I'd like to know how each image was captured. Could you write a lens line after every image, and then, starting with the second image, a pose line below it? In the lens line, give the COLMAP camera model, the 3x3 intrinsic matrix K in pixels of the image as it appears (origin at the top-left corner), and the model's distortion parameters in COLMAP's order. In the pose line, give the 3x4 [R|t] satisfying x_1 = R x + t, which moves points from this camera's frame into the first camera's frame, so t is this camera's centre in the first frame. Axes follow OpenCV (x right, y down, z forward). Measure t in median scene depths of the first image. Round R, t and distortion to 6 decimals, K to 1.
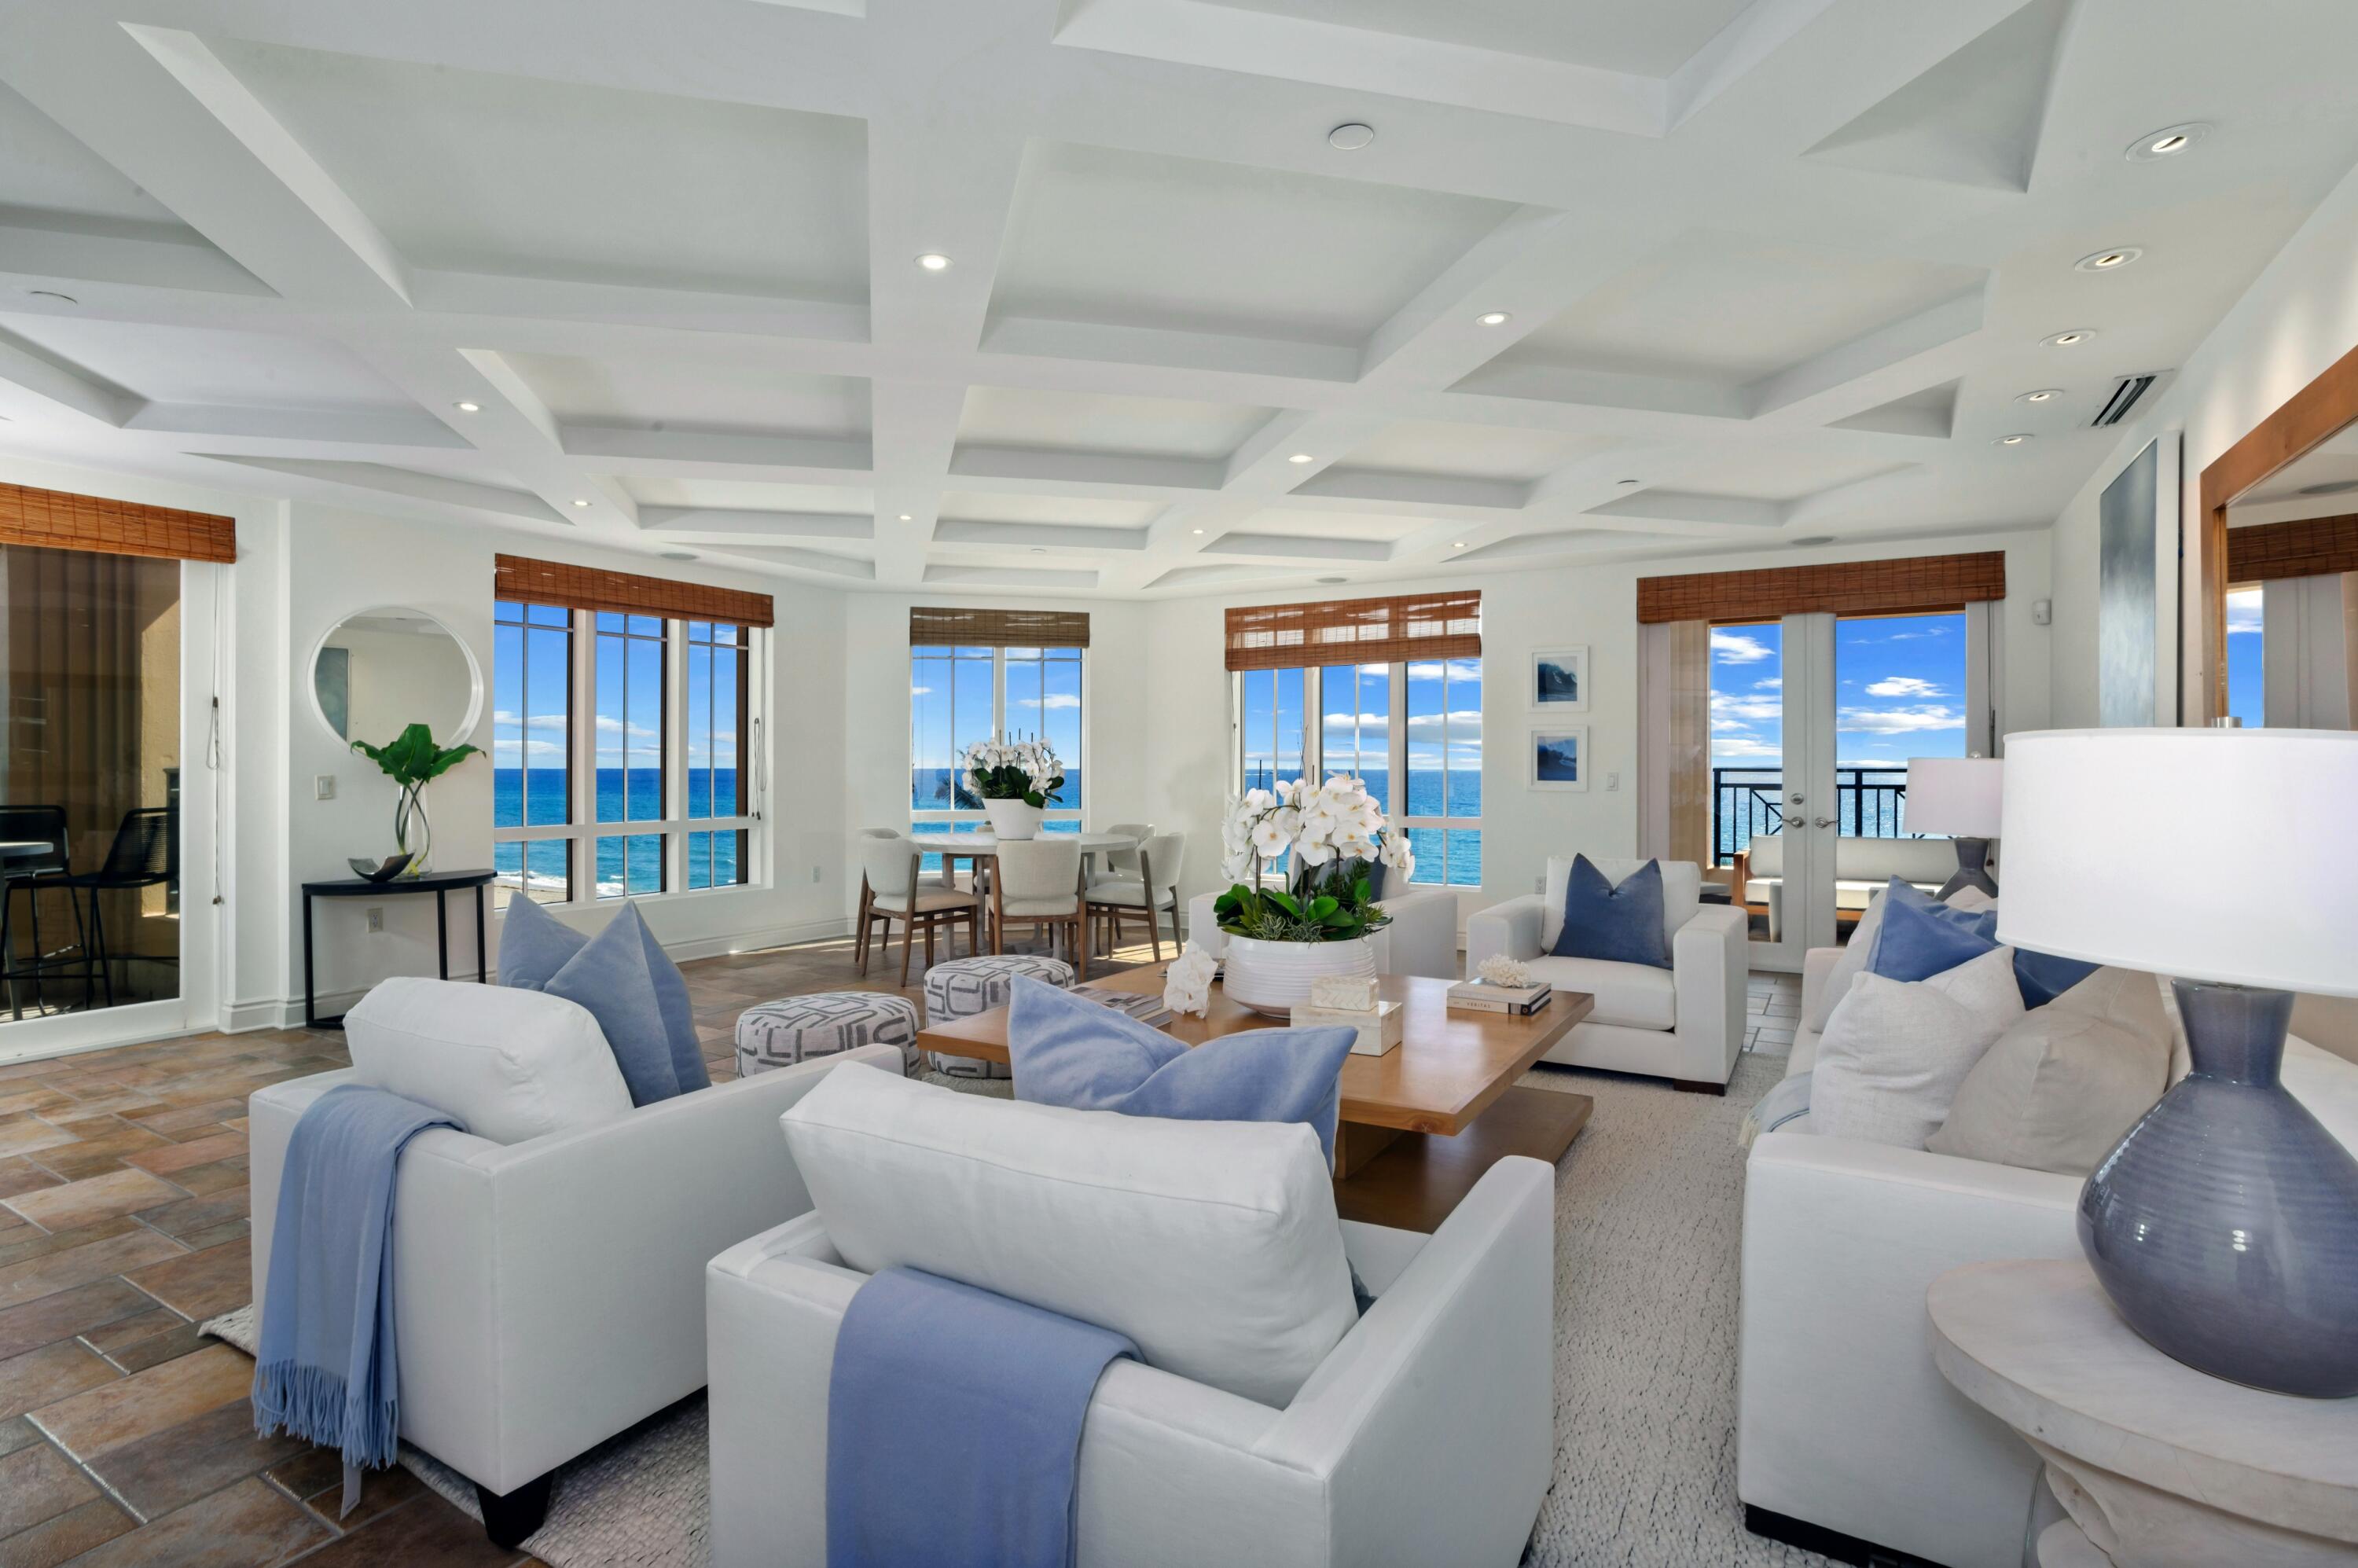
lens RADIAL K [[1143.0, 0, 1157.3], [0, 1143.0, 763.5], [0, 0, 1]] dist [-0.053759, 0.035570]
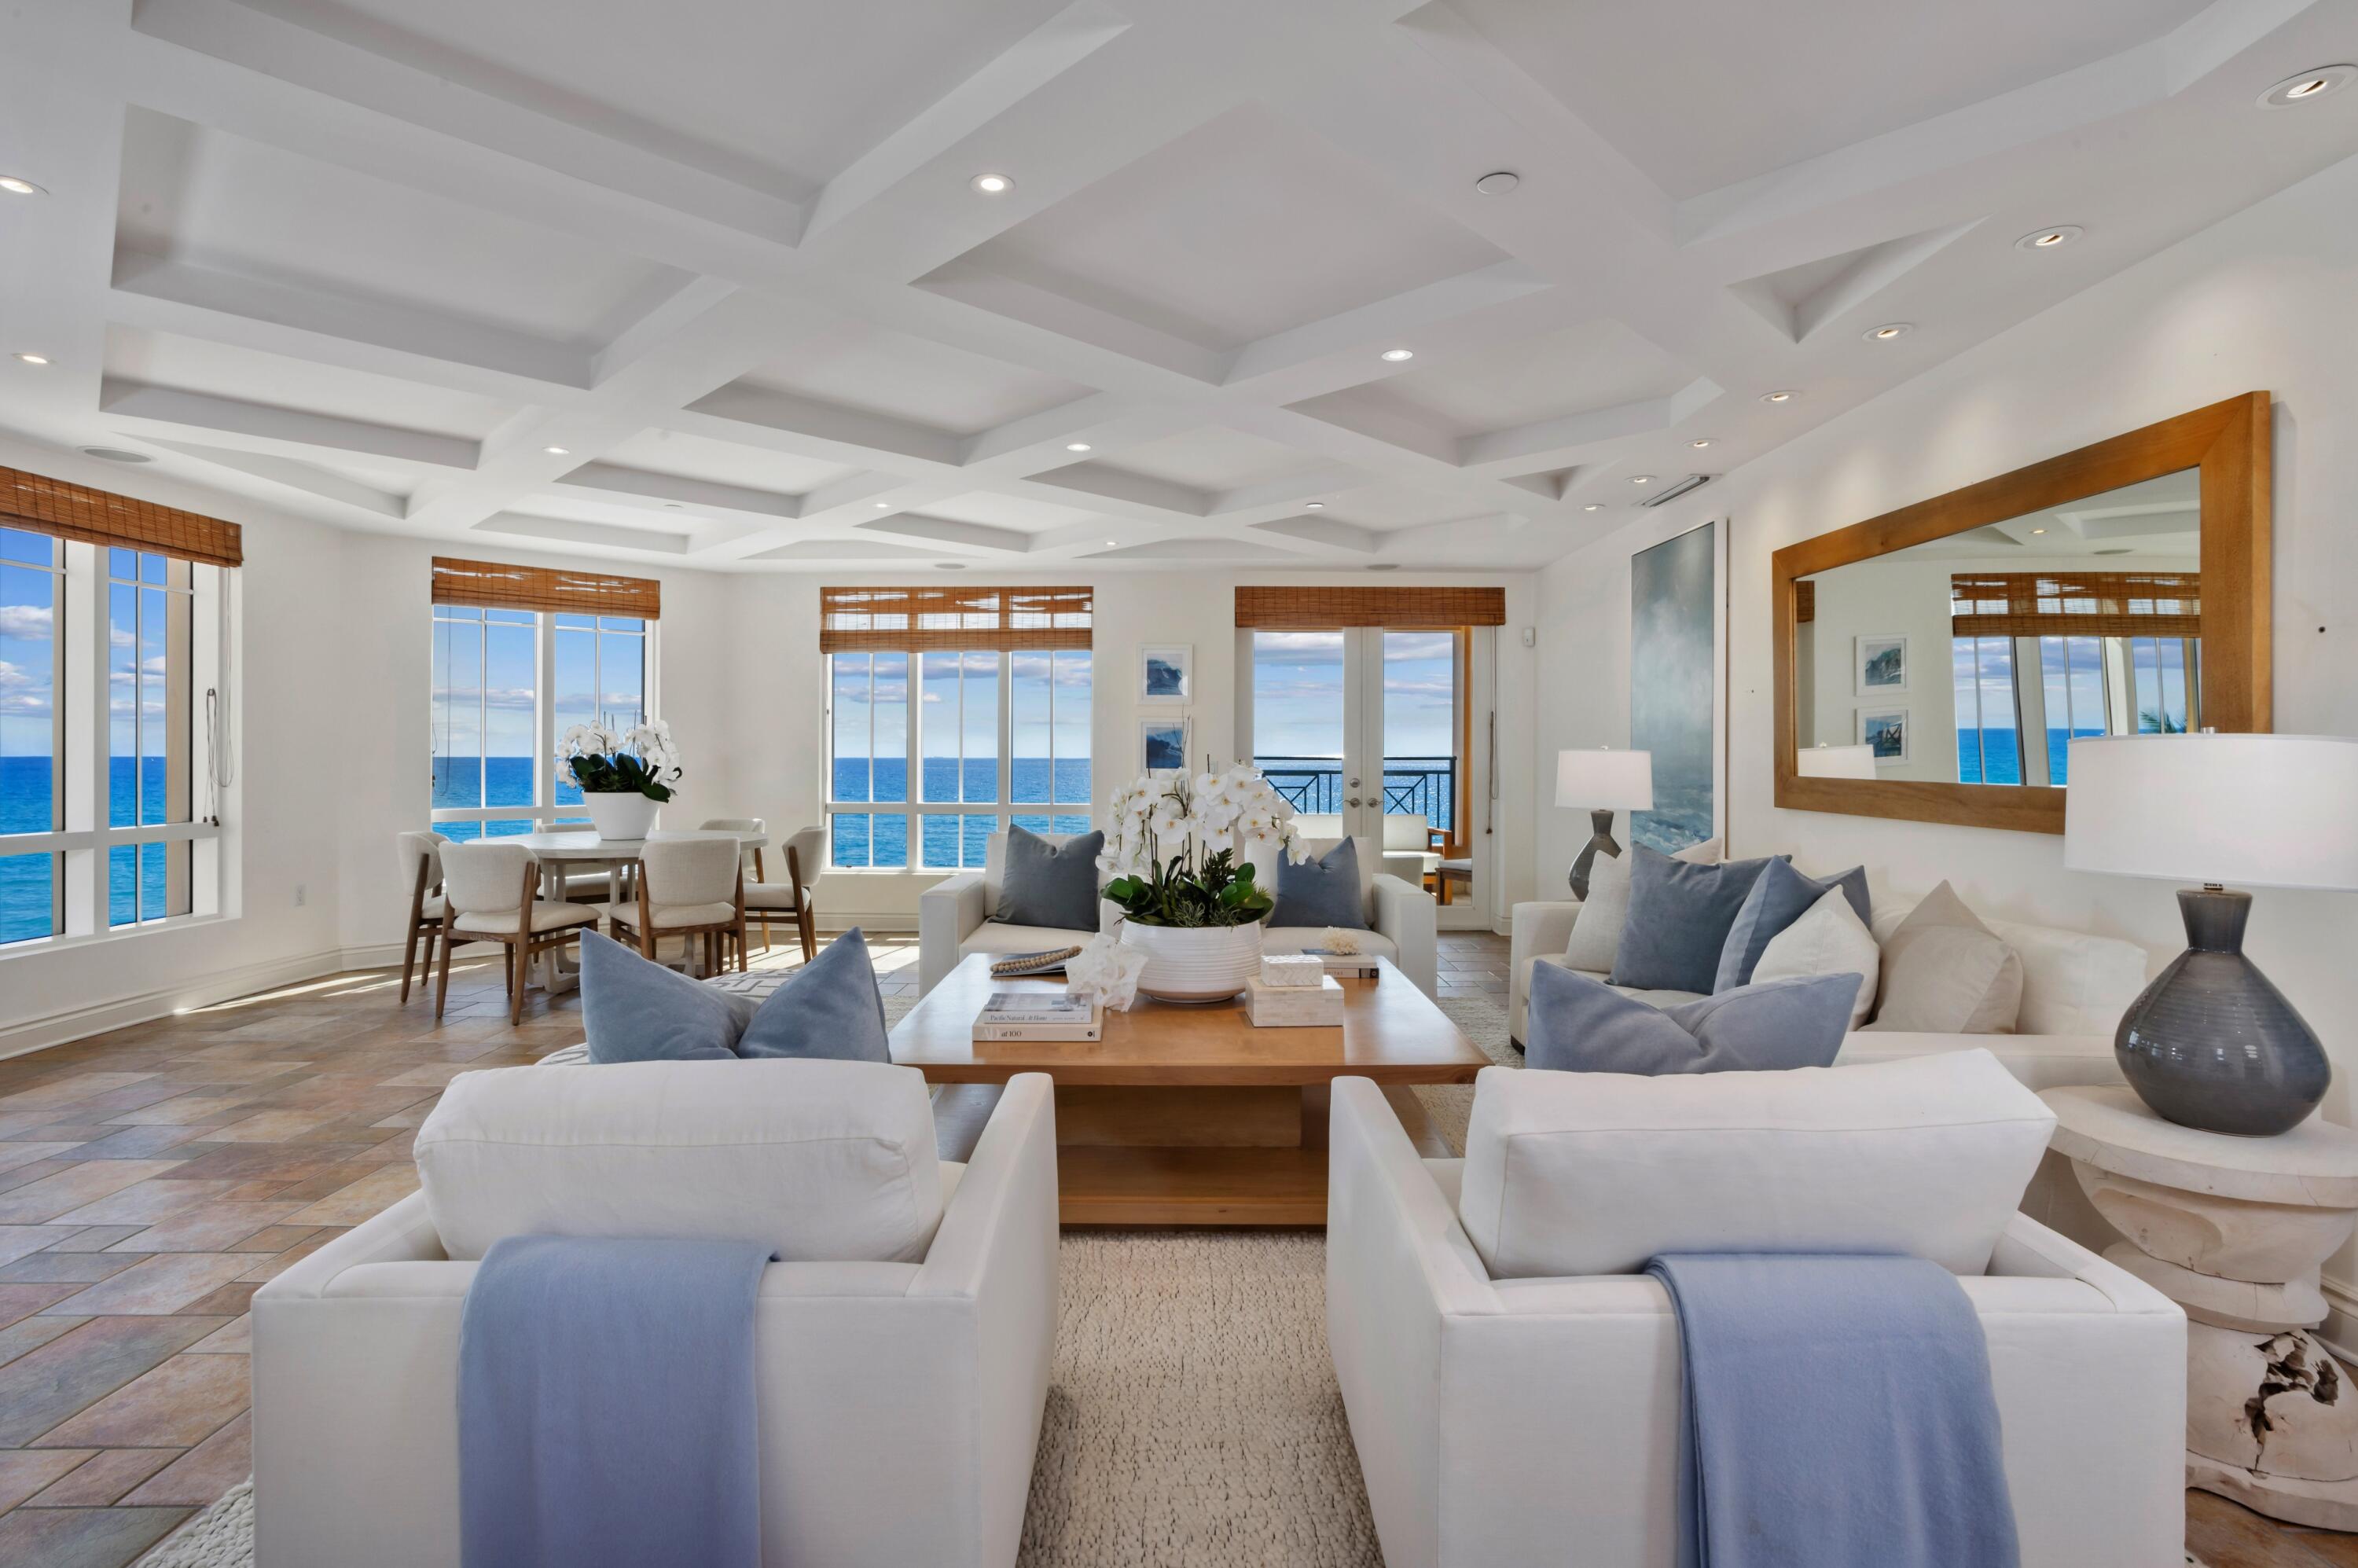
lens RADIAL K [[1143.0, 0, 1157.3], [0, 1143.0, 763.5], [0, 0, 1]] dist [-0.053759, 0.035570]
pose [[0.864547, -0.002709, 0.502545, -0.196404], [-0.002421, 0.999951, 0.009555, -0.000046], [-0.502547, -0.009477, 0.864498, 0.061582]]
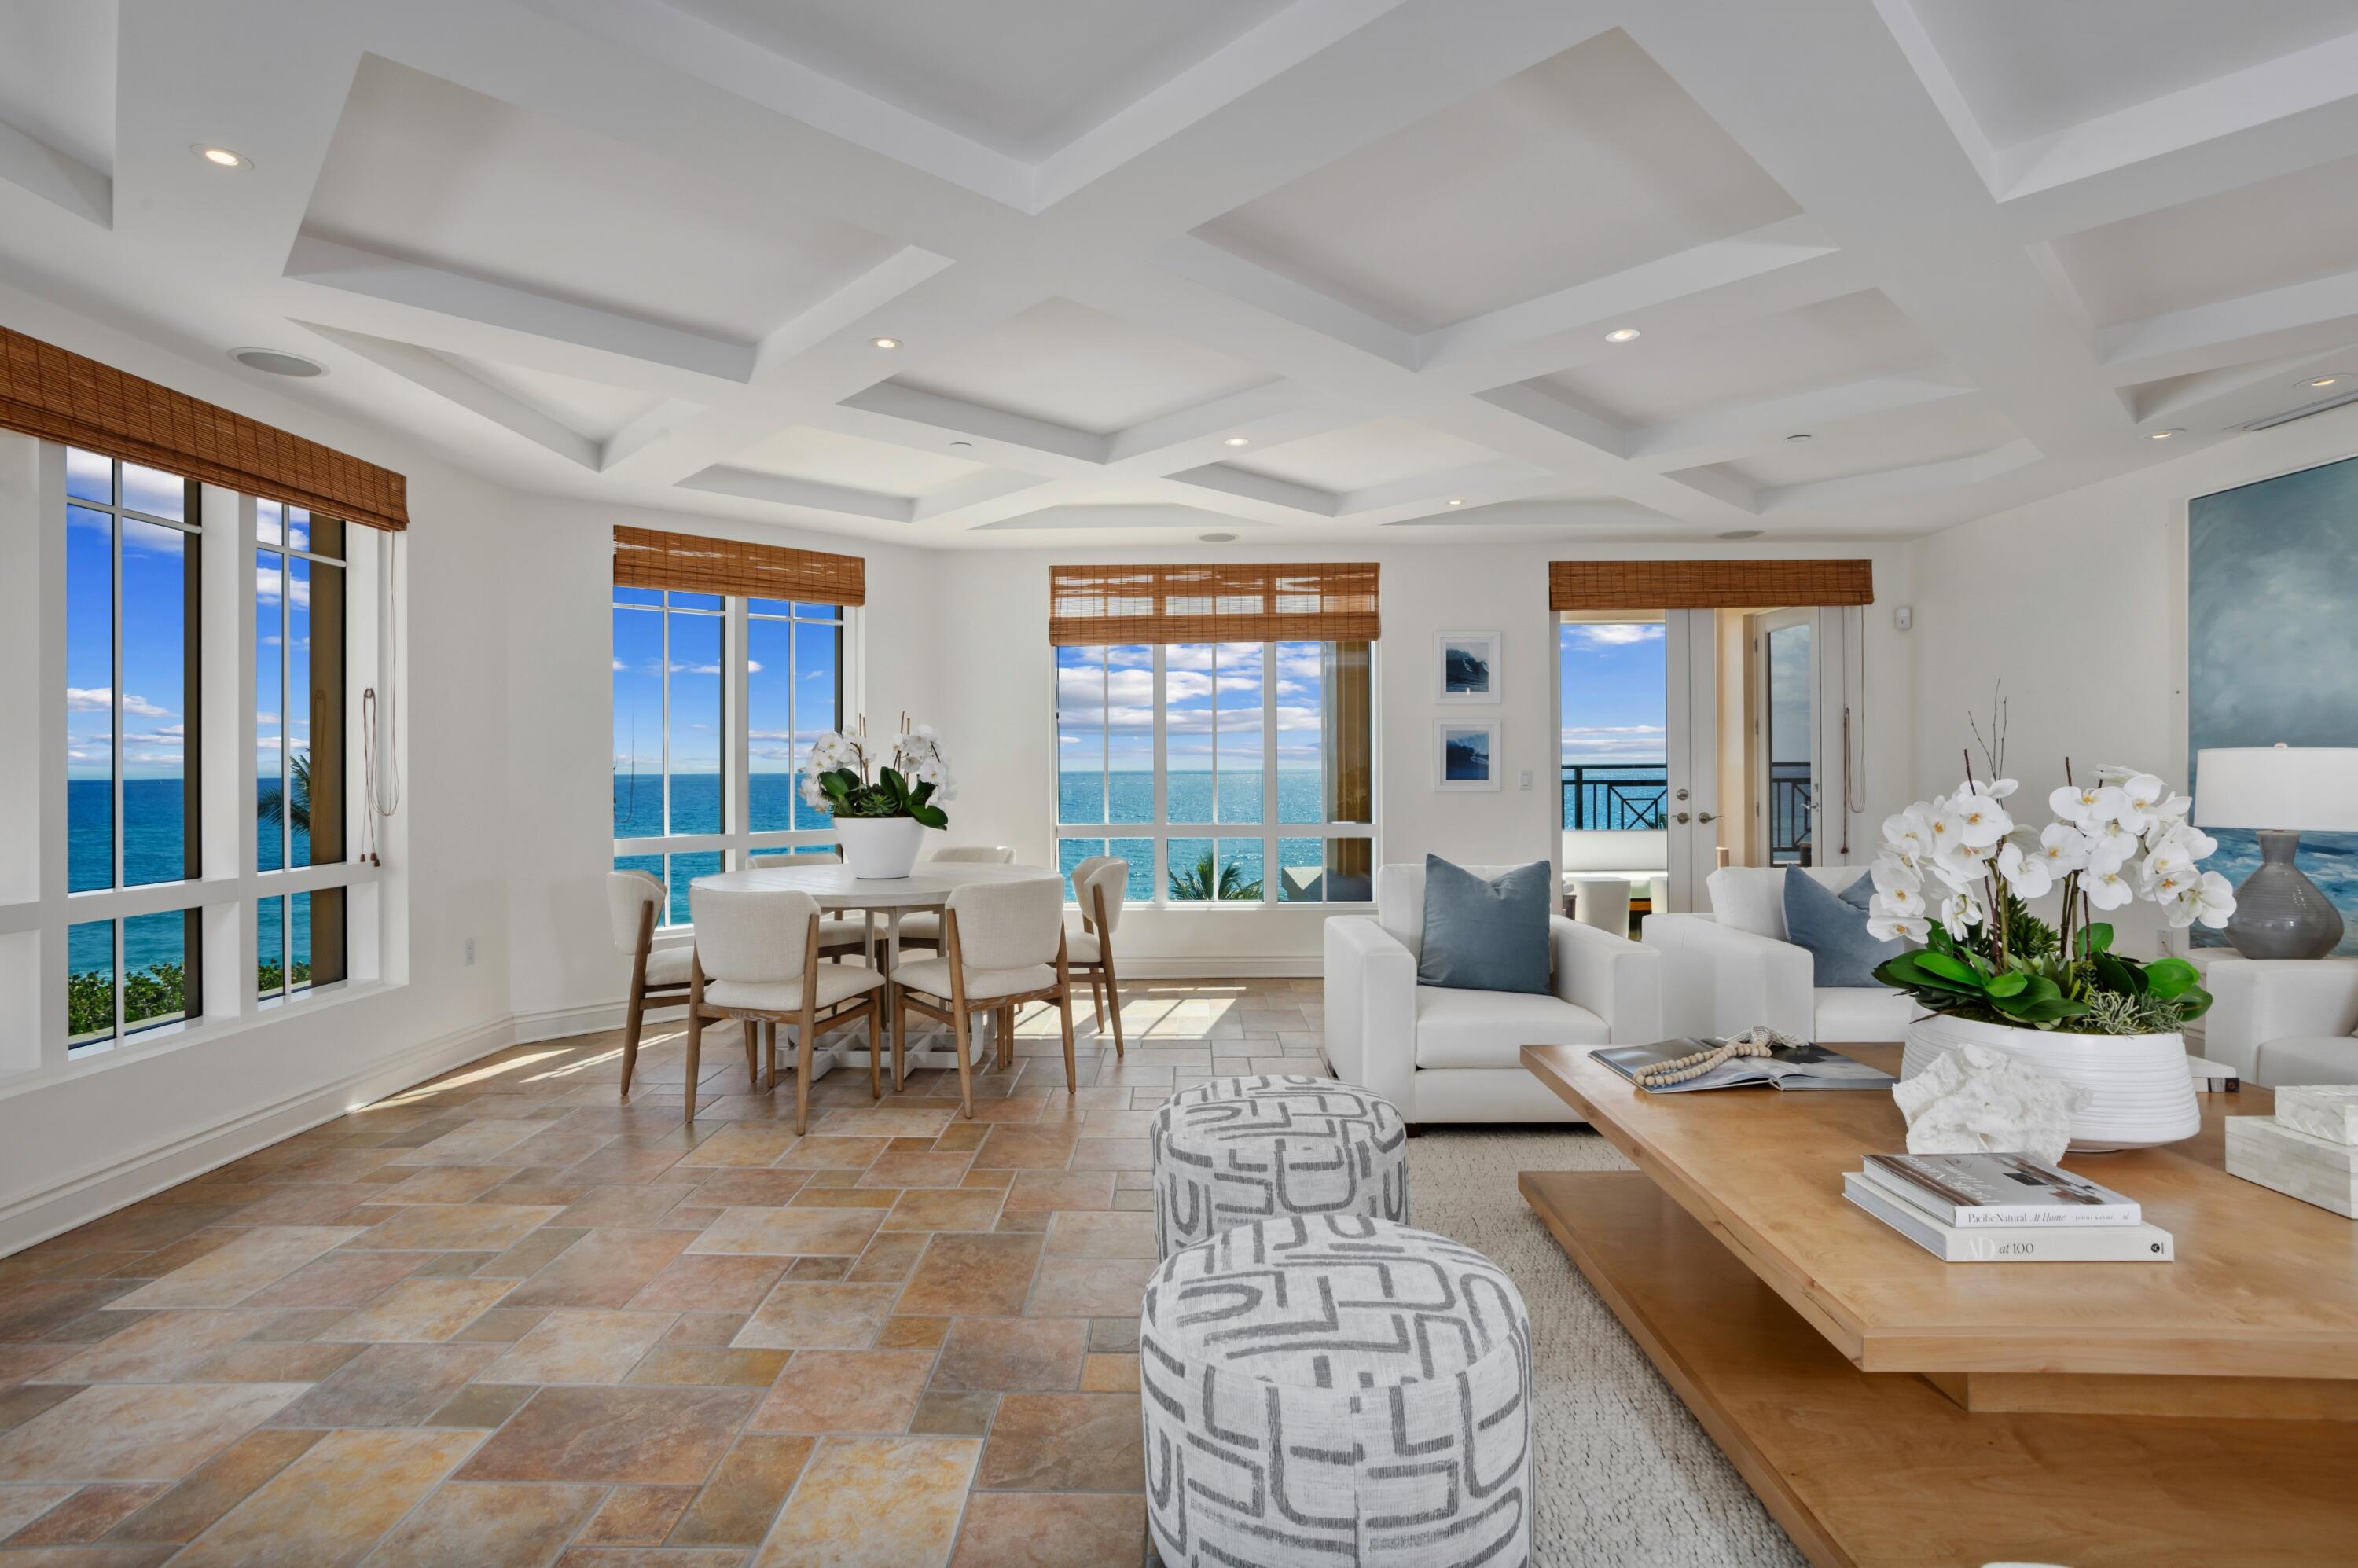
lens RADIAL K [[1143.0, 0, 1157.3], [0, 1143.0, 763.5], [0, 0, 1]] dist [-0.053759, 0.035570]
pose [[0.869517, -0.005892, 0.493869, -0.301912], [0.006966, 0.999976, -0.000334, 0.000753], [-0.493855, 0.003731, 0.869536, 0.328341]]
